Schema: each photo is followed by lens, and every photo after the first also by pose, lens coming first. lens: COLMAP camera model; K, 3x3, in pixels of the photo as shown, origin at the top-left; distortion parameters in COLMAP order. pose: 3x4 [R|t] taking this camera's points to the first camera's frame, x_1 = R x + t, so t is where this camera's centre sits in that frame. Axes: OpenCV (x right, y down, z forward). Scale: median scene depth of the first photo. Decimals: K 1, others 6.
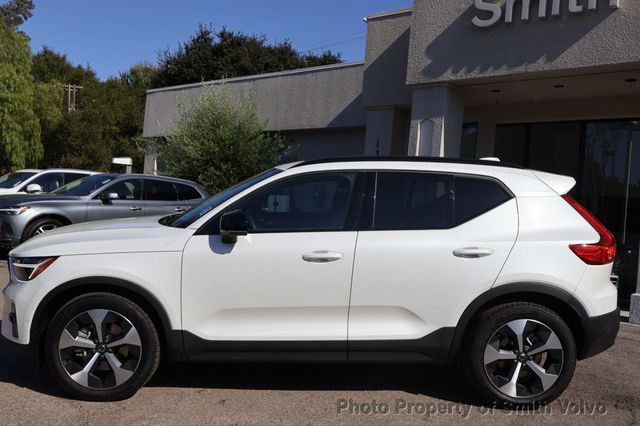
lens RADIAL K [[637.5, 0, 320.0], [0, 637.5, 213.0], [0, 0, 1]] dist [0.002660, 0.007768]
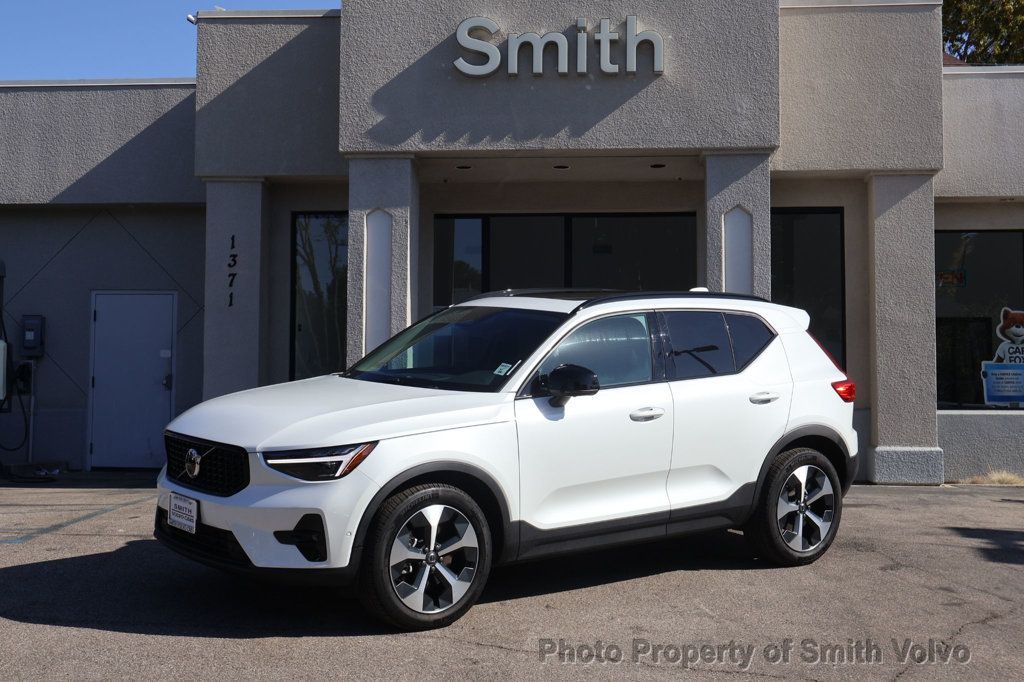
lens RADIAL K [[1385.8, 0, 512.0], [0, 1385.8, 341.0], [0, 0, 1]] dist [0.047040, 0.015691]
pose [[0.802949, -0.043496, 0.594459, -0.630221], [0.048184, 0.998806, 0.007998, -0.026890], [-0.594097, 0.022222, 0.804086, -0.194399]]
